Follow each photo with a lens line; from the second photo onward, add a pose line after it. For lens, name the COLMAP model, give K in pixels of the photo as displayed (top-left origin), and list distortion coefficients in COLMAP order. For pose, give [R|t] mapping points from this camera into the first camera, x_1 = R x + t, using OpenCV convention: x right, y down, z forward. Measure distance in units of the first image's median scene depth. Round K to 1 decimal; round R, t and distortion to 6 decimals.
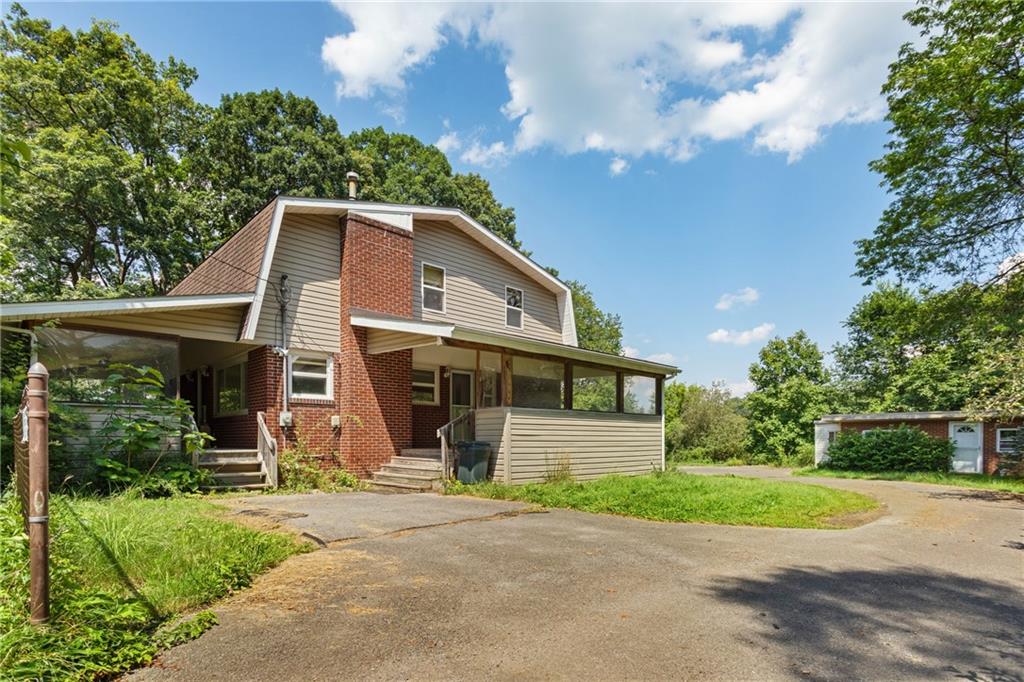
lens RADIAL K [[524.3, 0, 515.2], [0, 524.3, 442.7], [0, 0, 1]] dist [0.001807, 0.001278]
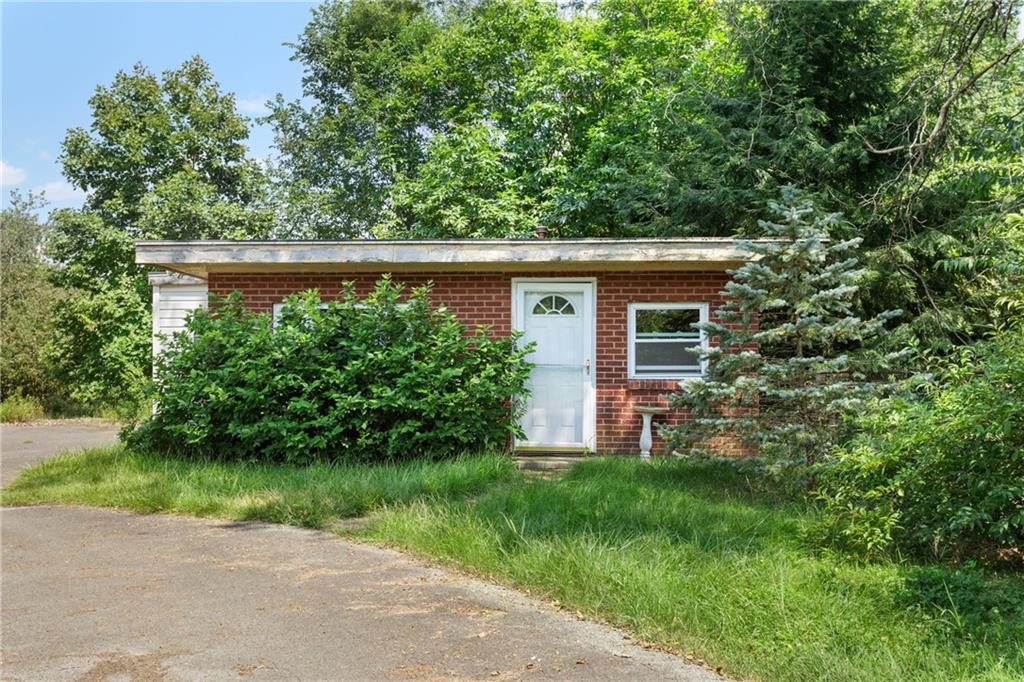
lens RADIAL K [[1034.5, 0, 512.0], [0, 1034.5, 341.0], [0, 0, 1]] dist [0.000285, -0.000182]
pose [[0.755041, 0.010287, 0.655597, 0.240599], [-0.000652, 0.999888, -0.014939, 0.002604], [-0.655678, 0.010852, 0.754963, 0.303998]]
